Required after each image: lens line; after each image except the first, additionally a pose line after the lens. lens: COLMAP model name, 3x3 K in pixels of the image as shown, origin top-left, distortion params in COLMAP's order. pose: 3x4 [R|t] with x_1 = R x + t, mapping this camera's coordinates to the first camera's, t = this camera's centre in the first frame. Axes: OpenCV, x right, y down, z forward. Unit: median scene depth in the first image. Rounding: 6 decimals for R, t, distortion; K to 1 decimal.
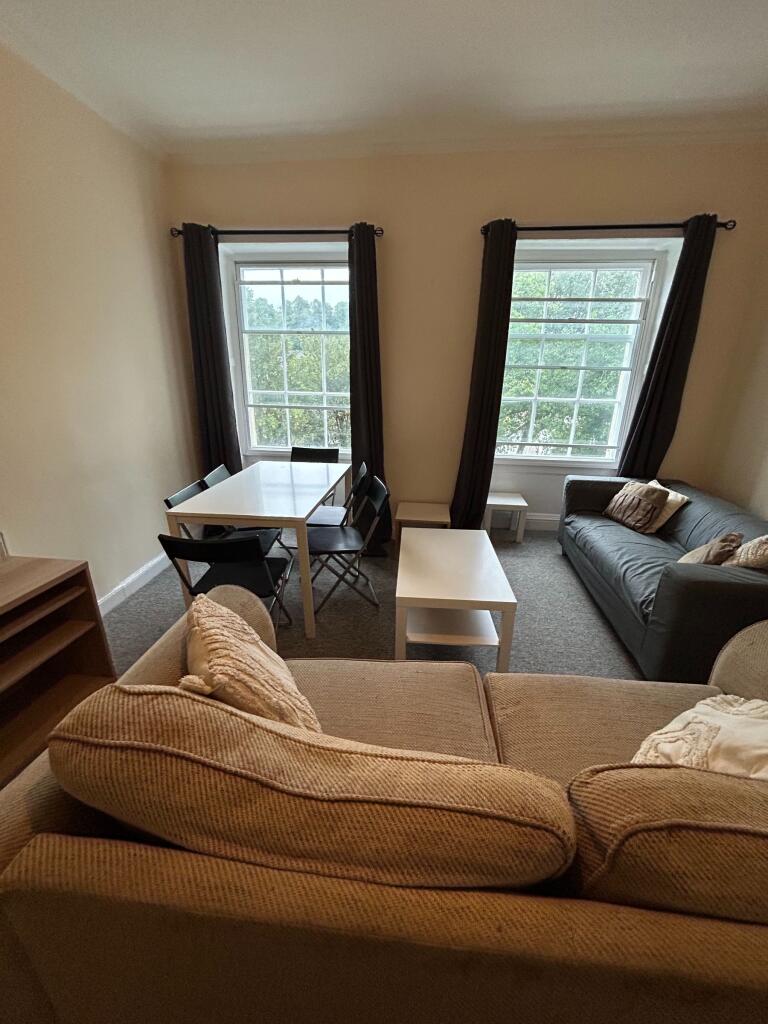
lens RADIAL K [[421.2, 0, 383.9], [0, 421.2, 516.4], [0, 0, 1]] dist [0.001768, 0.000180]
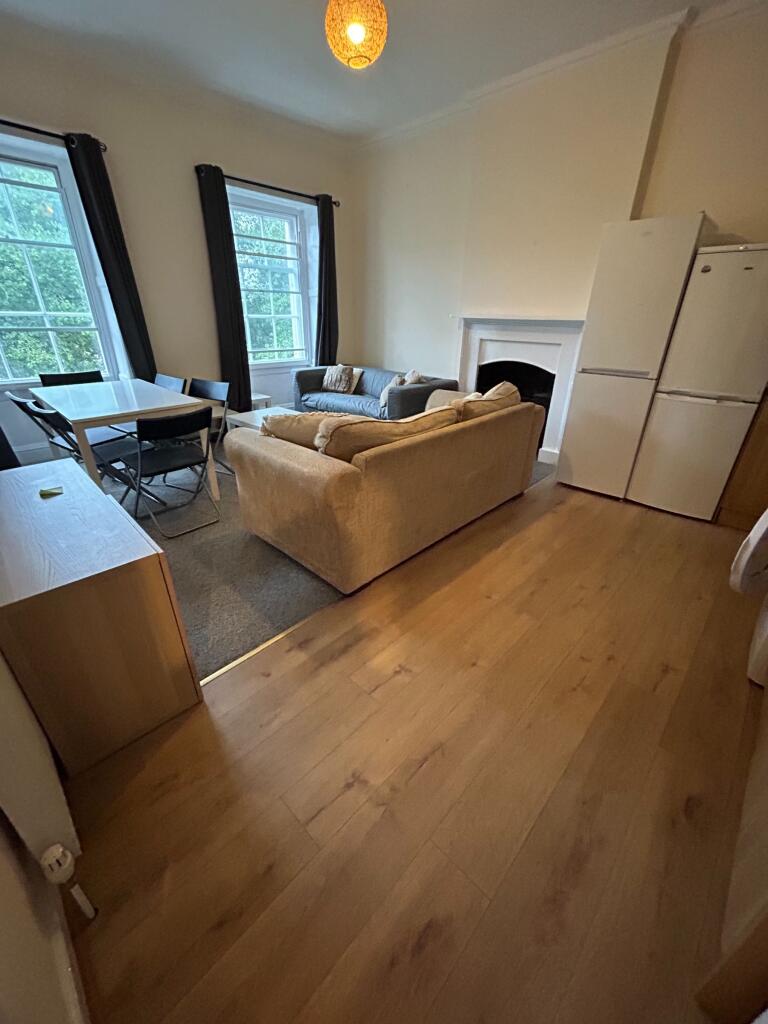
lens RADIAL K [[409.6, 0, 381.3], [0, 409.6, 510.8], [0, 0, 1]] dist [-0.001505, -0.000138]
pose [[0.630525, -0.335558, 0.699885, -0.610272], [0.250373, 0.941447, 0.225813, 0.140873], [-0.734678, 0.032852, 0.677620, -0.197989]]
